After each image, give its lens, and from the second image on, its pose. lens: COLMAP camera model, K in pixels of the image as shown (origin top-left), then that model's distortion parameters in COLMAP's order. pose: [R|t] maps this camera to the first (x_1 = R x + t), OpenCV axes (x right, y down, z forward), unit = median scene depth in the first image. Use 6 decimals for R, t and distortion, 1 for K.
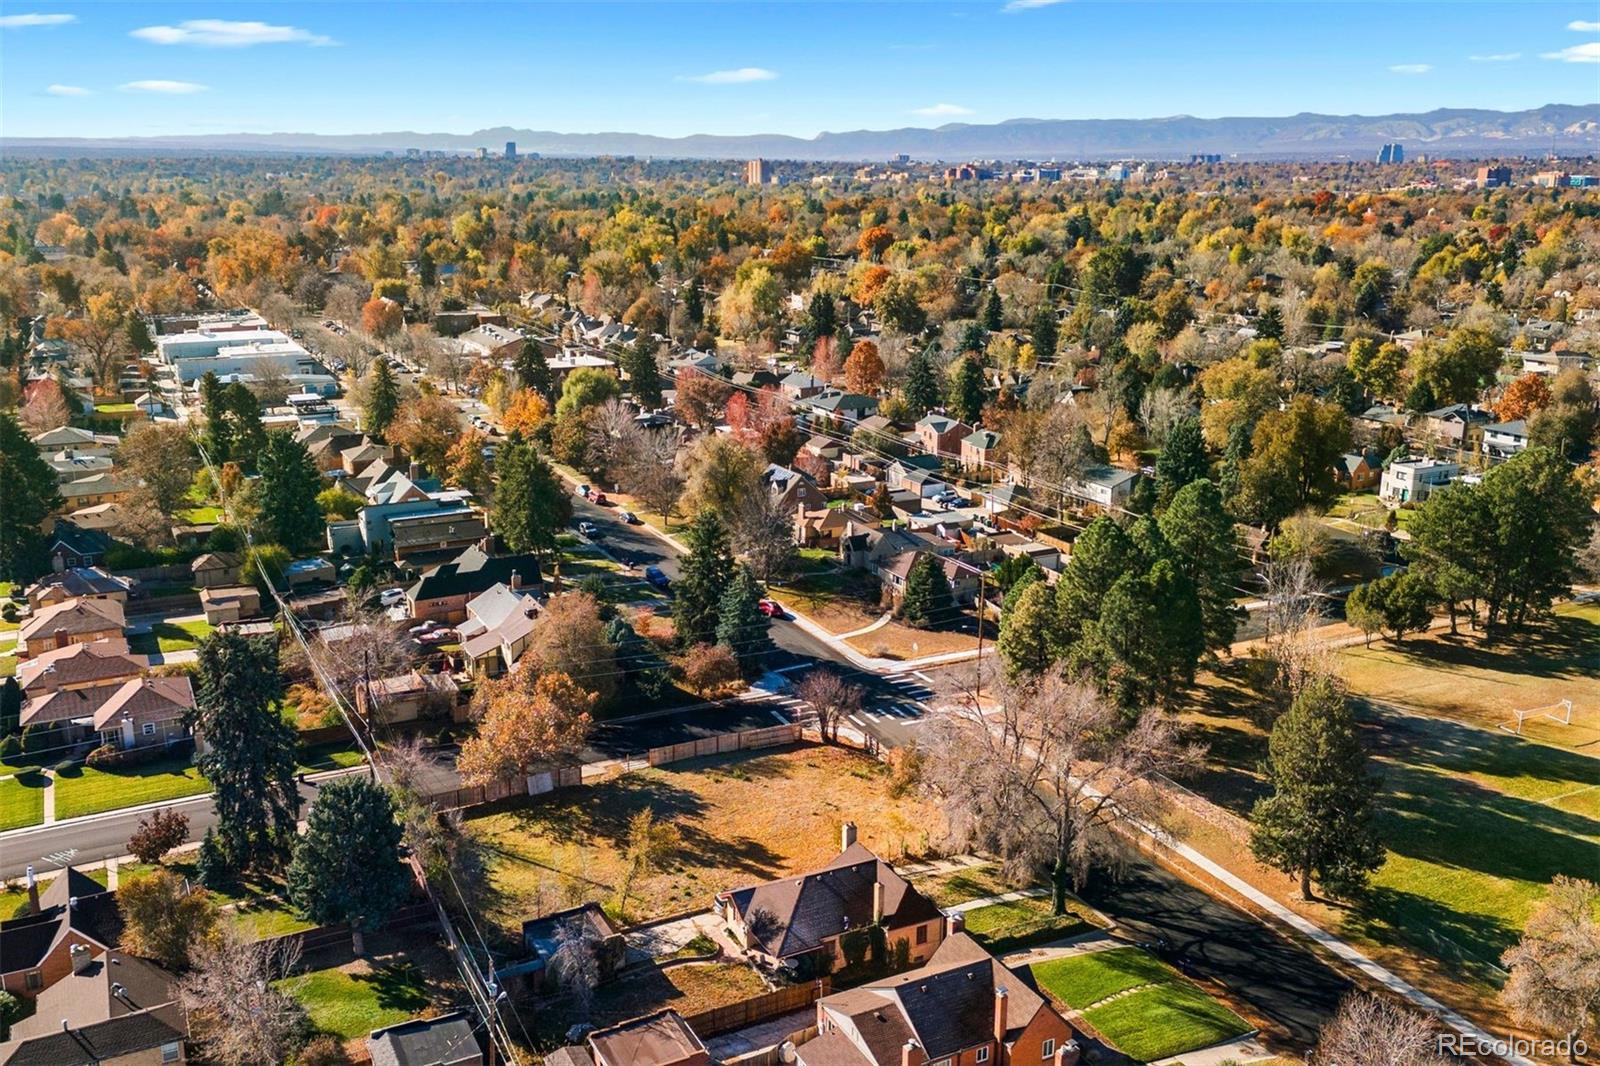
lens RADIAL K [[1391.3, 0, 762.5], [0, 1391.3, 532.0], [0, 0, 1]] dist [0.111343, -0.156119]
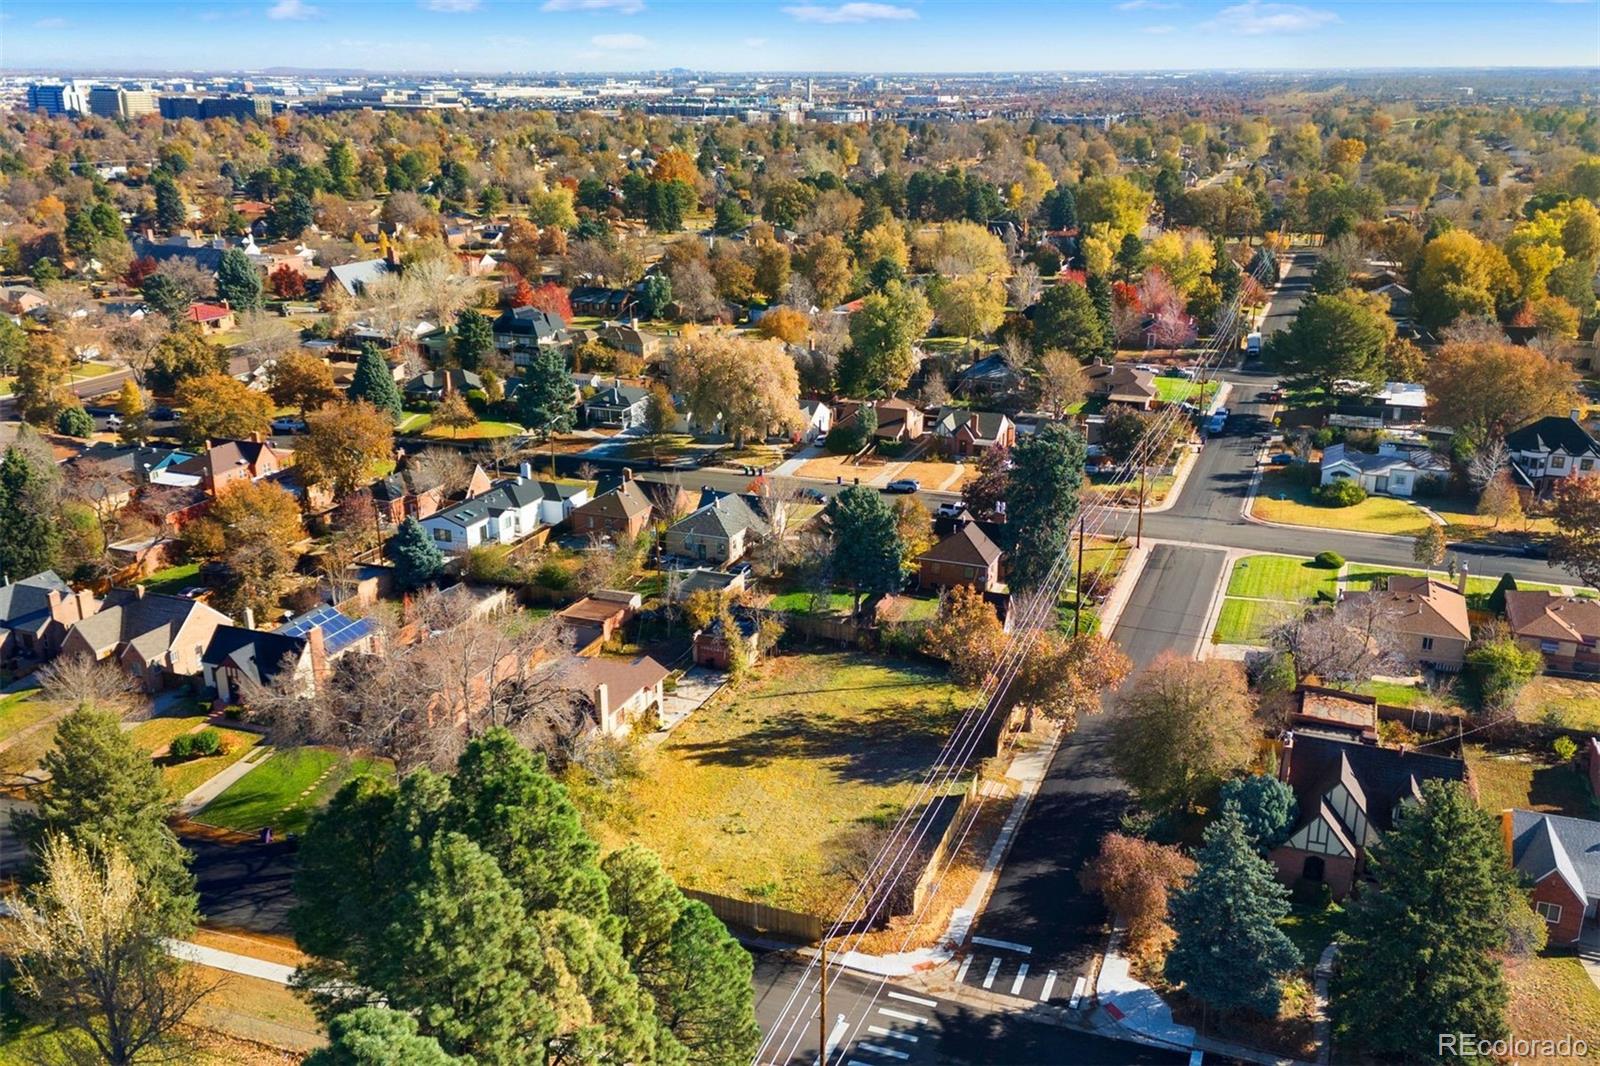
lens RADIAL K [[1380.5, 0, 818.7], [0, 1380.5, 530.2], [0, 0, 1]] dist [0.110262, -0.132913]
pose [[-0.735179, 0.210519, -0.644355, 0.530695], [-0.178348, 0.856995, 0.483479, -0.374592], [0.653991, 0.470363, -0.592499, 1.530644]]
